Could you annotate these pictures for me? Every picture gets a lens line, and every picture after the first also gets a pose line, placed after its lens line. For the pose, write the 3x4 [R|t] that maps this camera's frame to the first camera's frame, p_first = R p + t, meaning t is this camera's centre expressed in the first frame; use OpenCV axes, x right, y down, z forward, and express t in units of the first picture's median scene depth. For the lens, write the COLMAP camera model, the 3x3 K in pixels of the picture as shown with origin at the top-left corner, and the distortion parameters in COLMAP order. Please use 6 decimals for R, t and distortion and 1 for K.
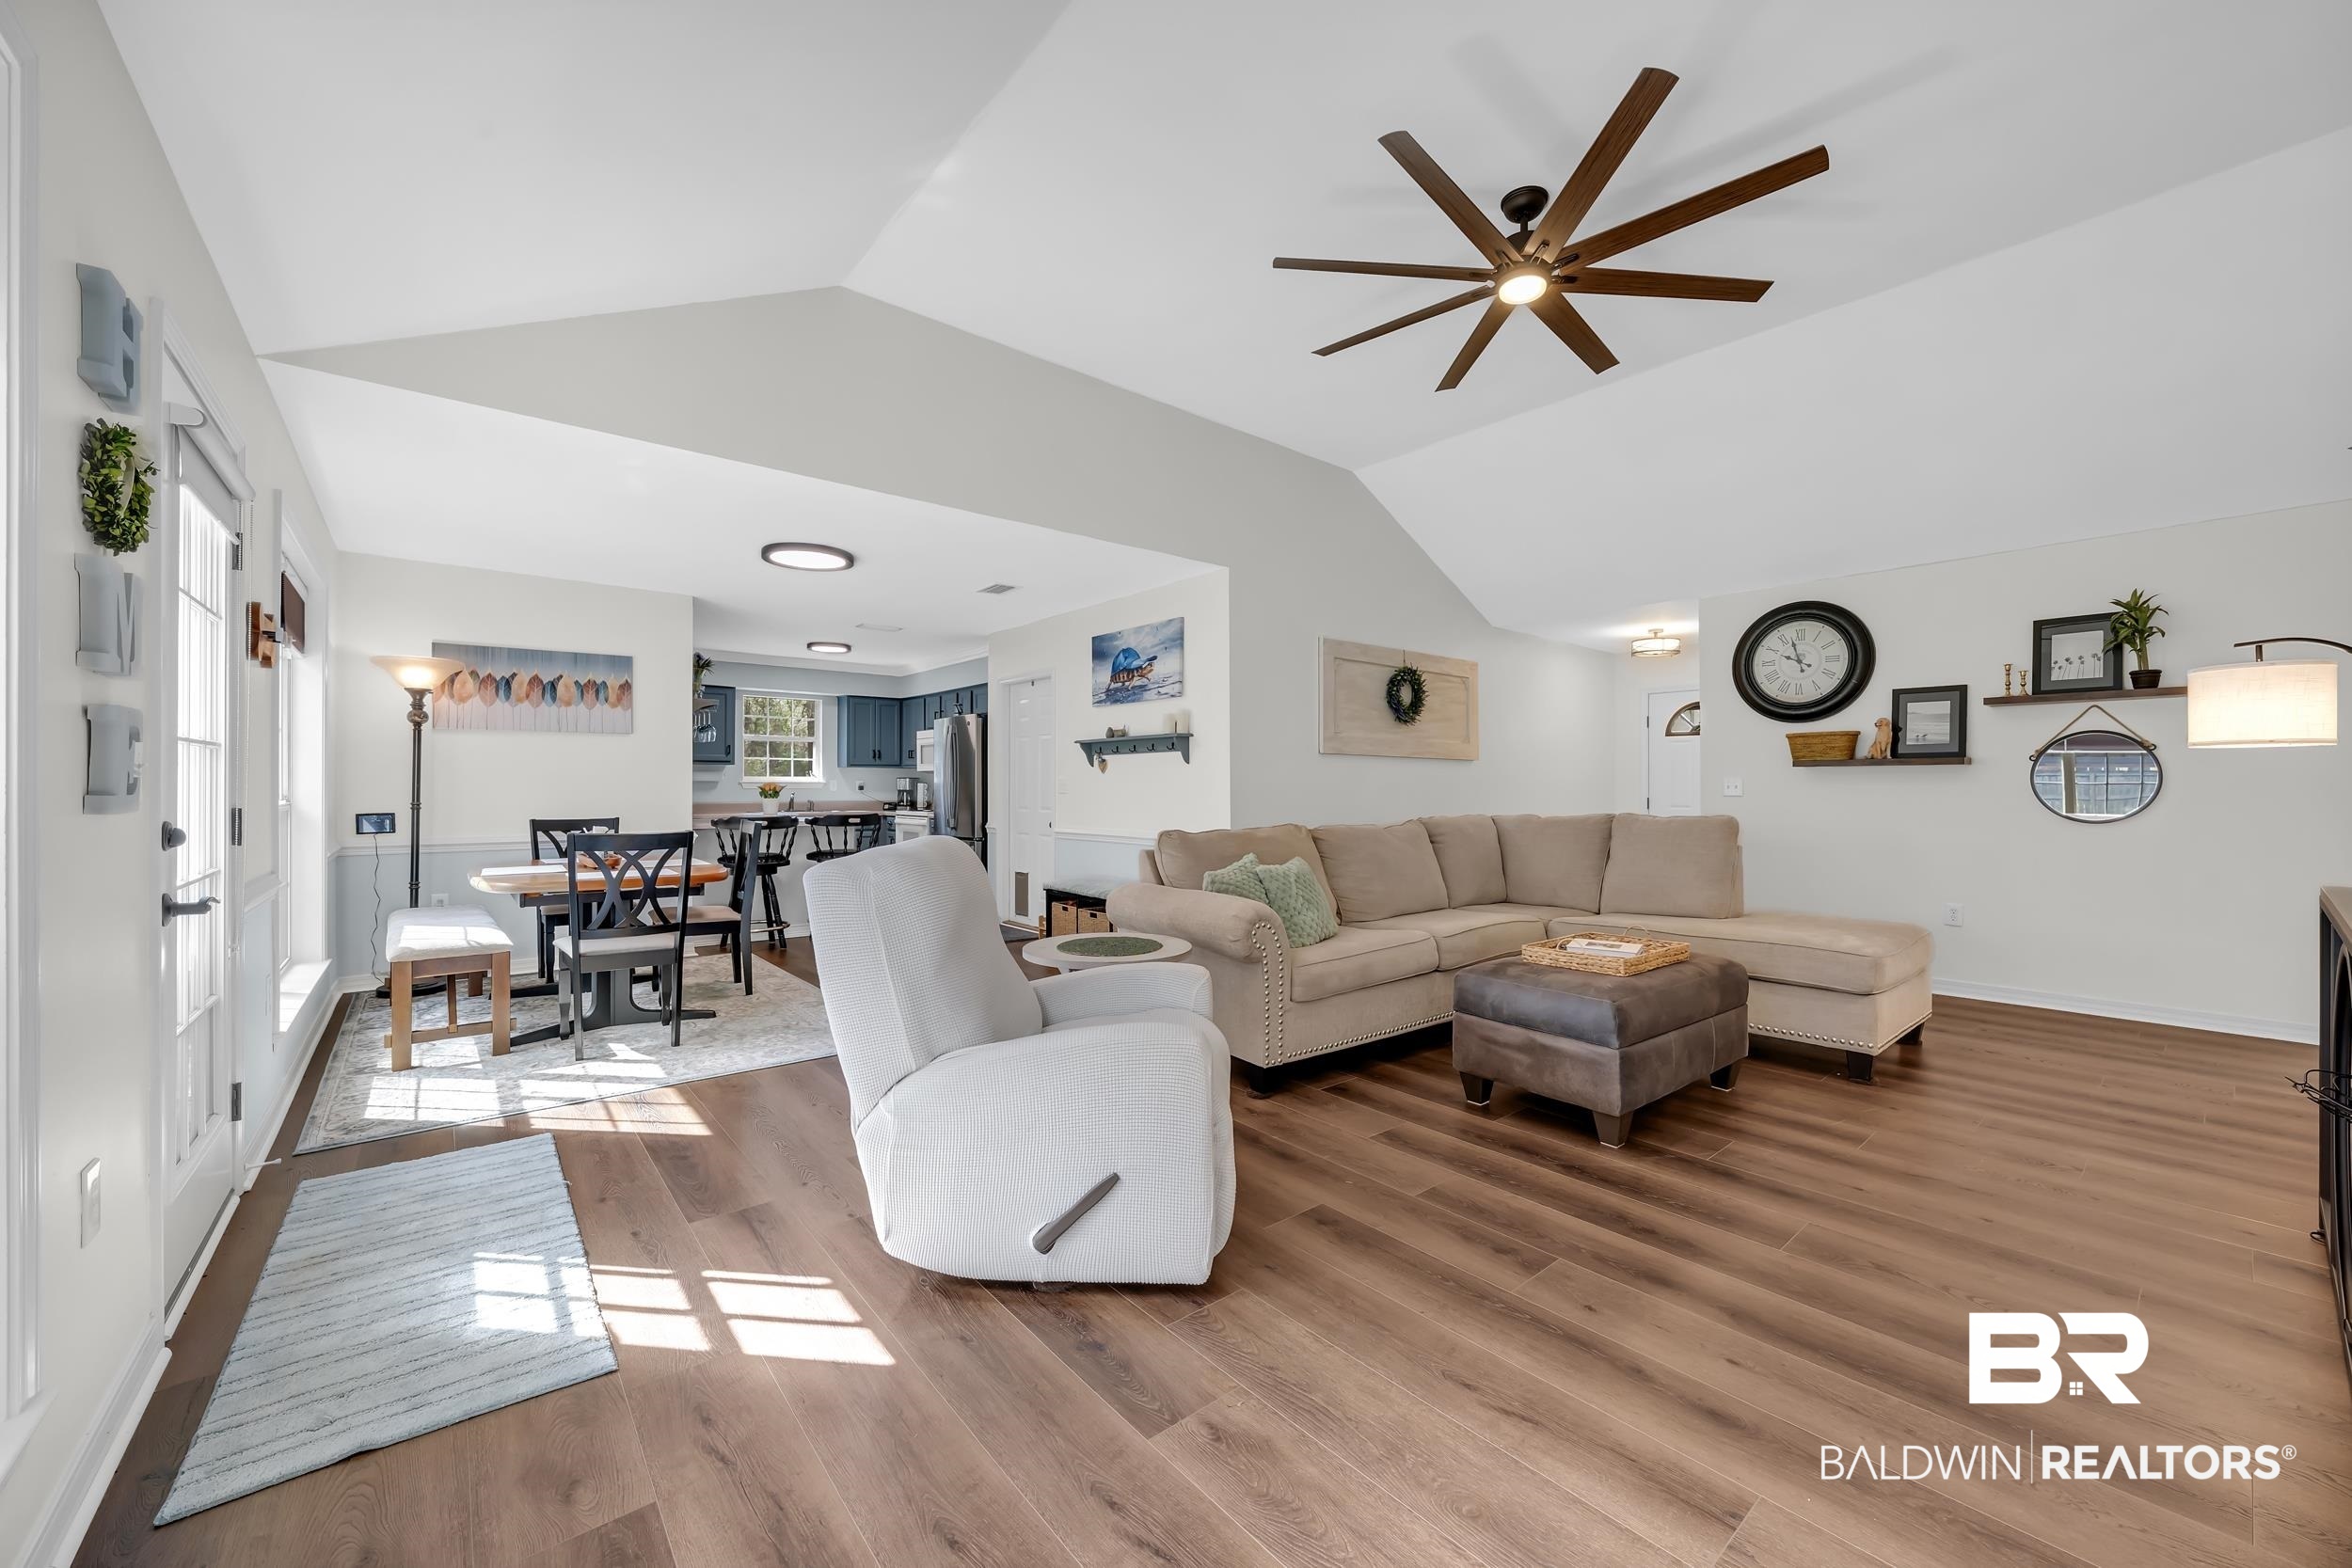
lens RADIAL K [[904.7, 0, 1191.2], [0, 904.7, 785.8], [0, 0, 1]] dist [-0.001004, -0.000095]
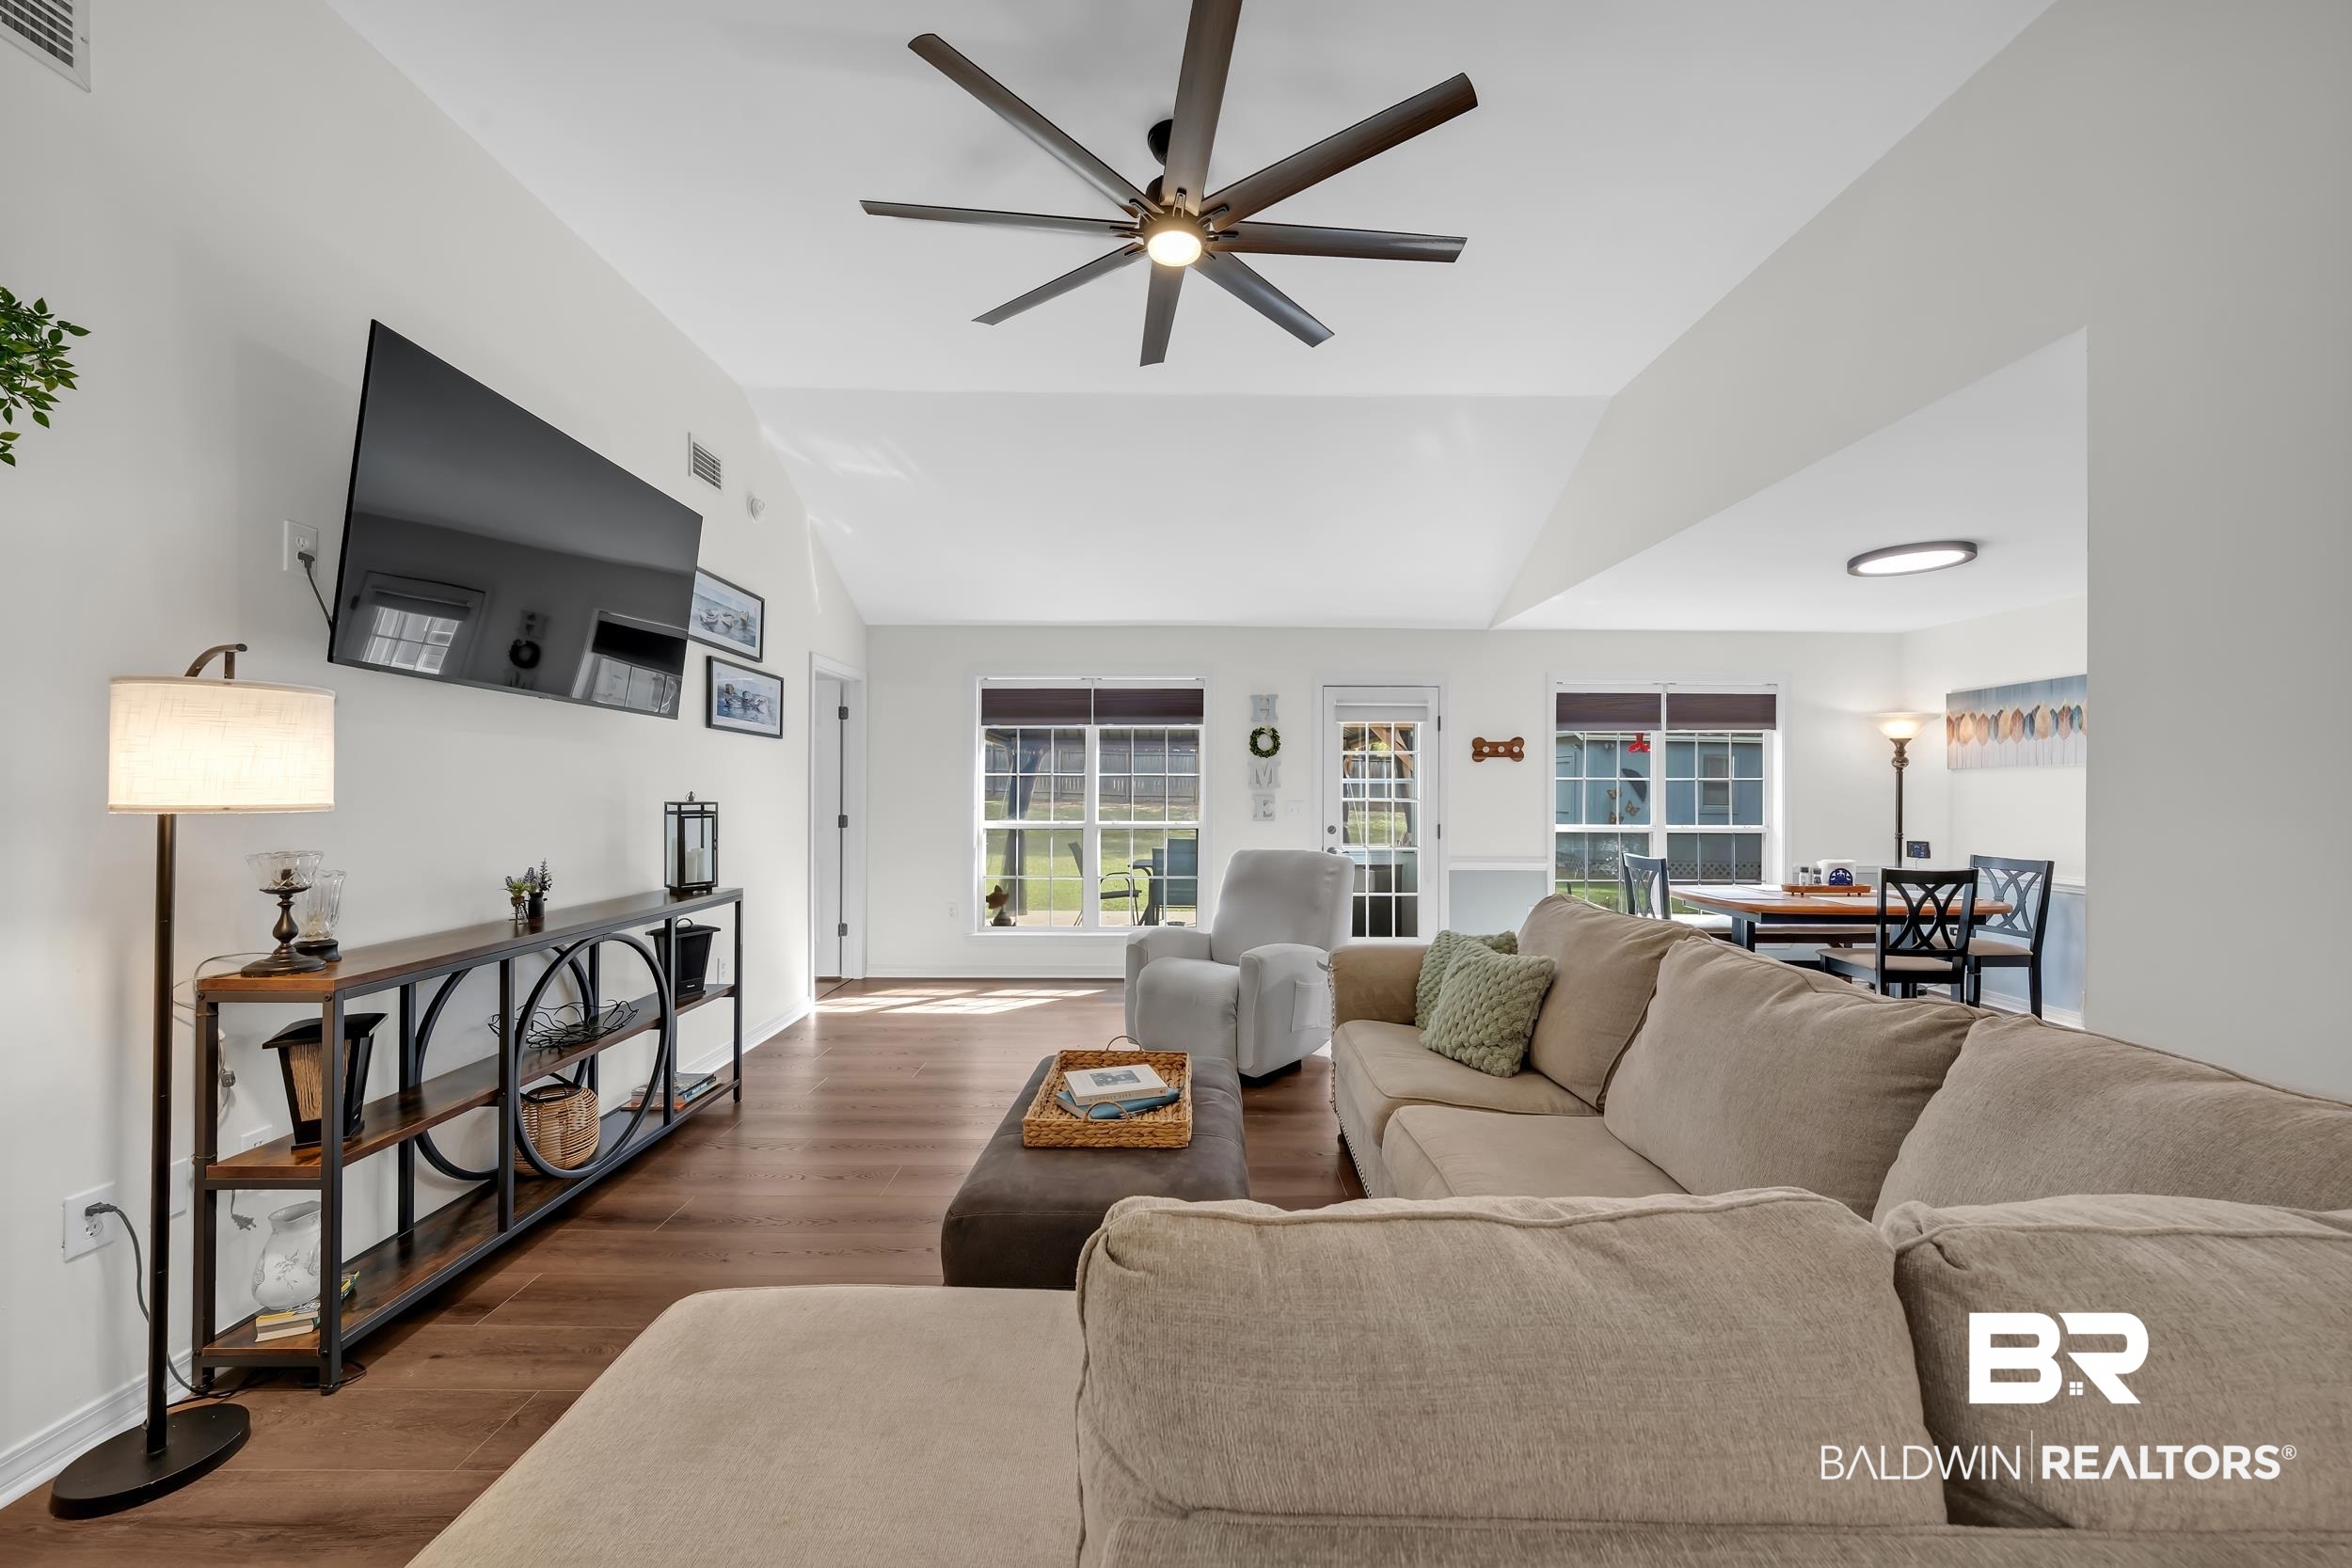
lens RADIAL K [[877.2, 0, 1190.3], [0, 877.2, 780.7], [0, 0, 1]] dist [-0.001229, -0.000146]
pose [[-0.623271, -0.010712, -0.781933, 0.546710], [-0.004792, 0.999940, -0.009878, -0.030586], [0.781991, -0.002410, -0.623285, 0.856597]]
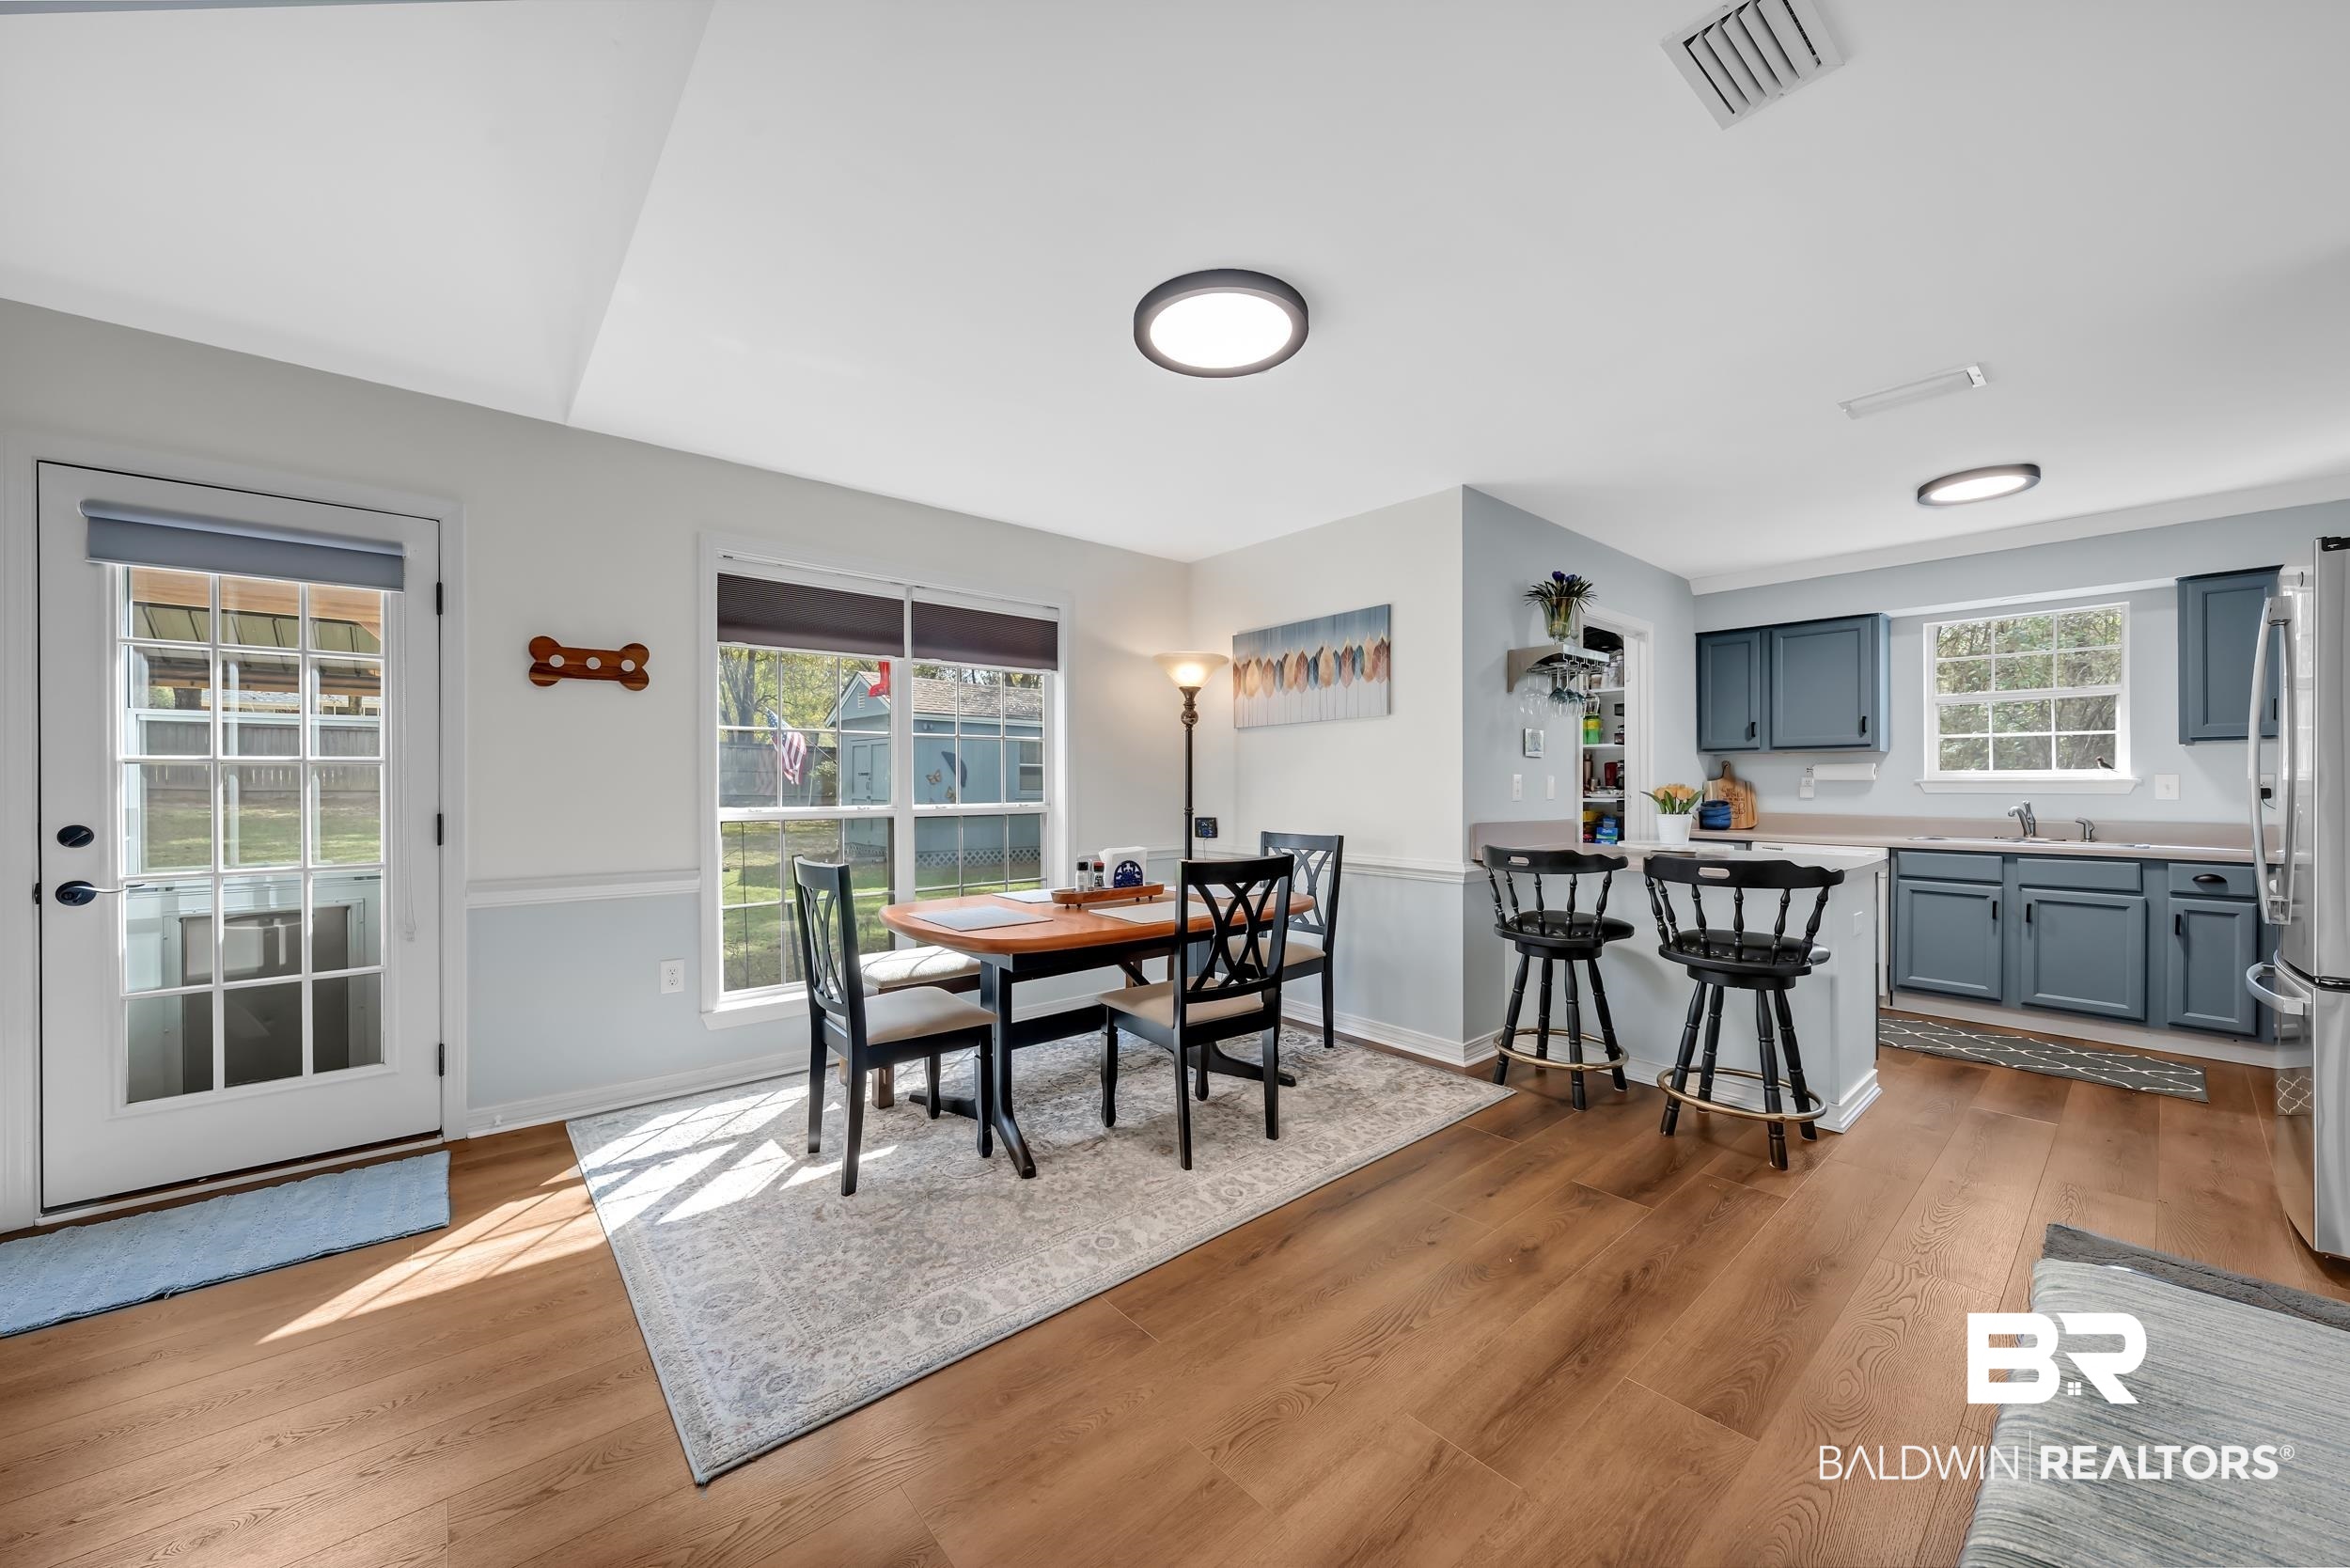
lens RADIAL K [[876.6, 0, 1170.5], [0, 876.6, 783.0], [0, 0, 1]] dist [-0.001229, -0.000146]
pose [[0.010722, 0.000787, -0.999942, 0.048869], [0.002813, 0.999996, 0.000818, -0.007264], [0.999939, -0.002821, 0.010720, 0.840850]]
